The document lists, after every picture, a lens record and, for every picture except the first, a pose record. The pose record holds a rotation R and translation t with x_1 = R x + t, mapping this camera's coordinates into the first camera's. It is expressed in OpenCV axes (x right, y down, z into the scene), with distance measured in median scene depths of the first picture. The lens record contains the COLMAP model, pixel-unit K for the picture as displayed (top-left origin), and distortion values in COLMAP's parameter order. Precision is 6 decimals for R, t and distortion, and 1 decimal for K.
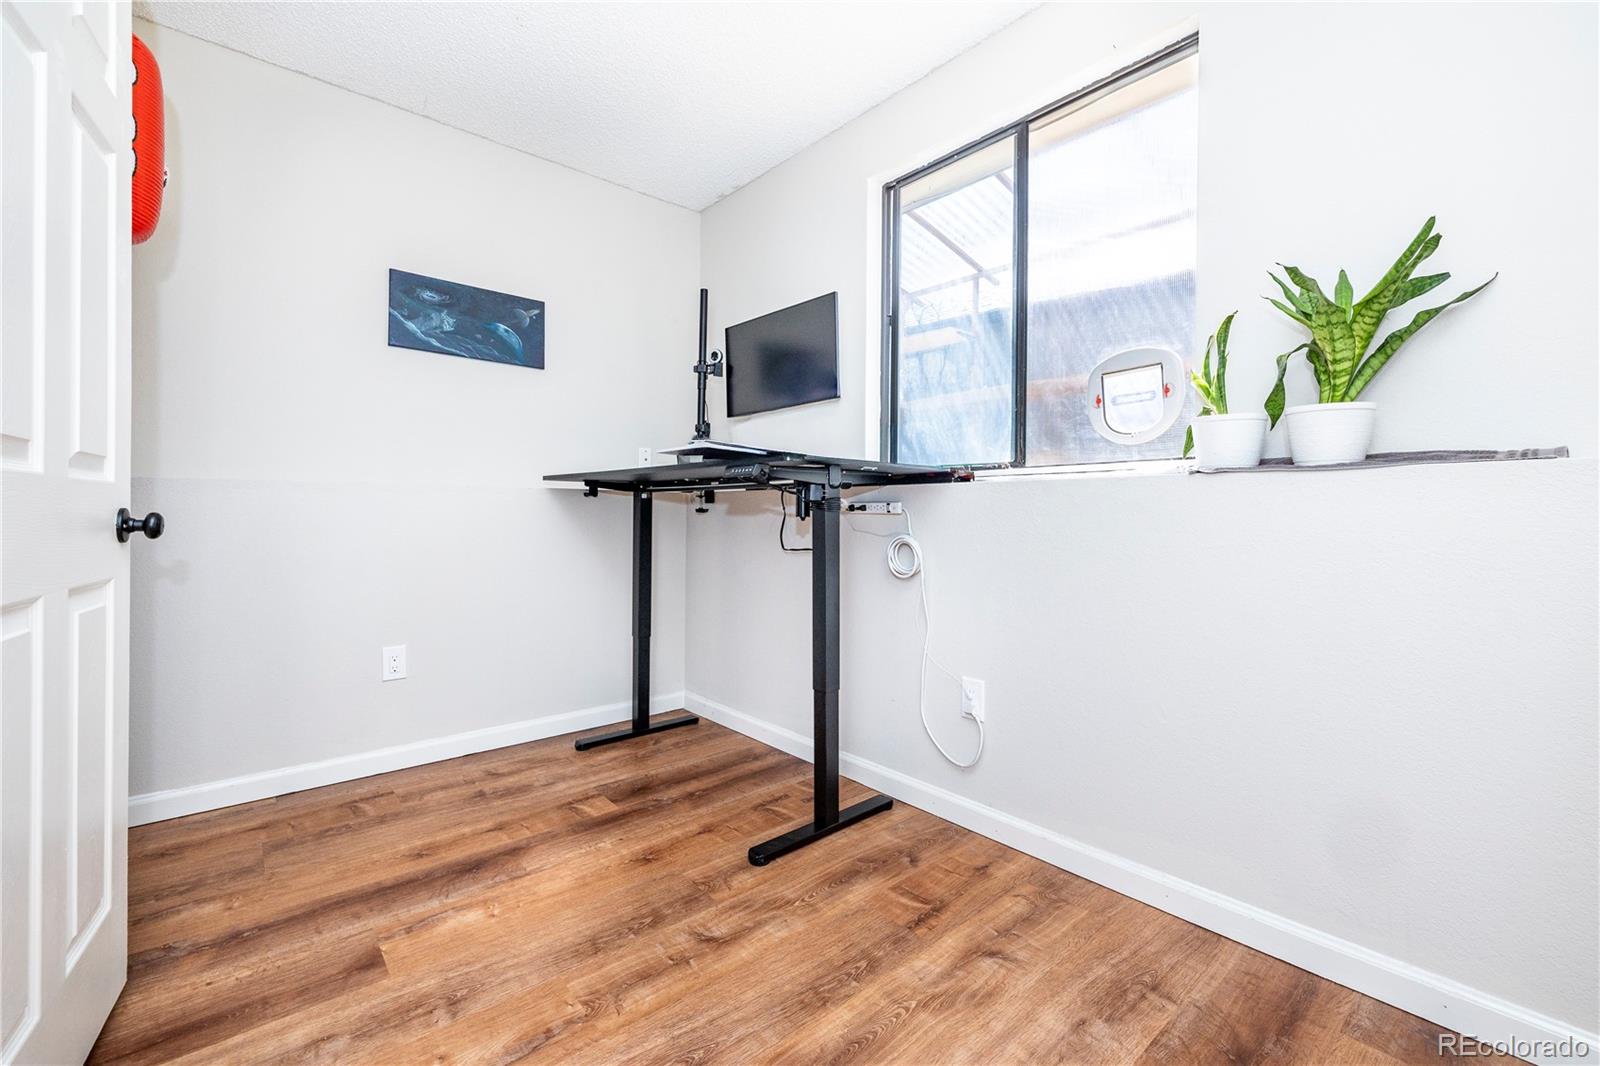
lens RADIAL K [[671.8, 0, 798.9], [0, 671.8, 521.2], [0, 0, 1]] dist [-0.000868, 0.000736]
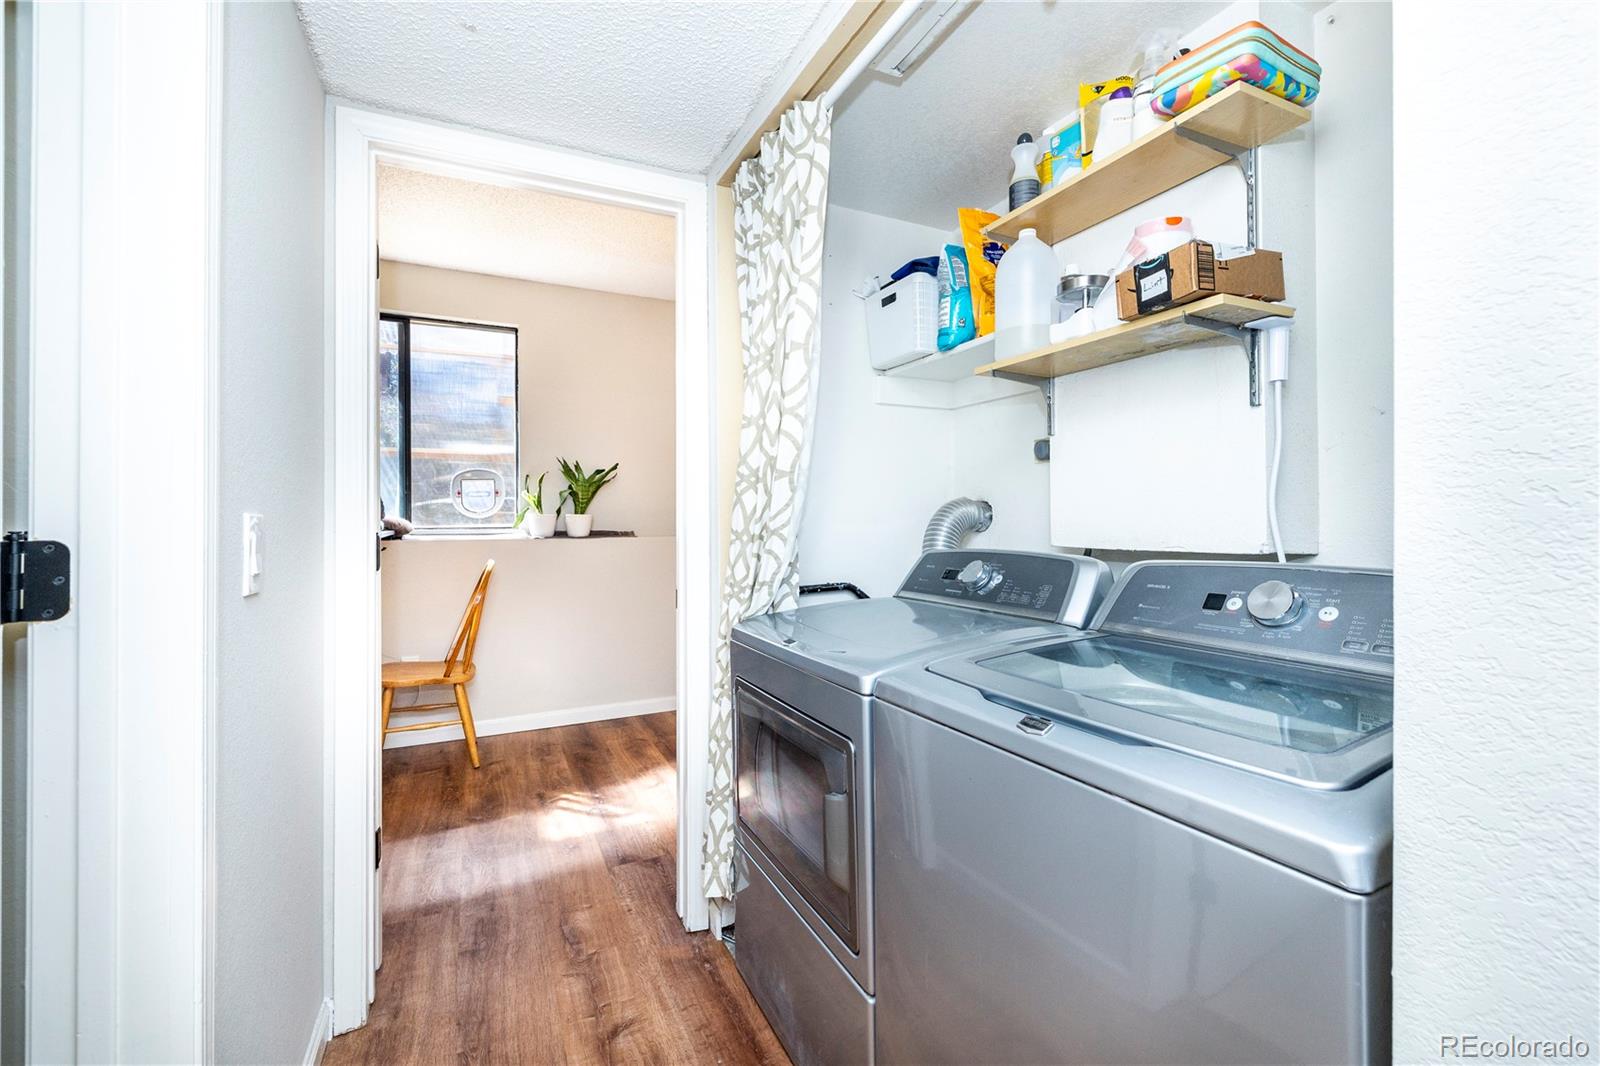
lens RADIAL K [[671.8, 0, 798.9], [0, 671.8, 521.2], [0, 0, 1]] dist [-0.000868, 0.000736]
pose [[0.249543, -0.005600, 0.968348, -1.580114], [0.010921, 0.999936, 0.002969, -0.138494], [-0.968302, 0.009834, 0.249588, -0.522319]]
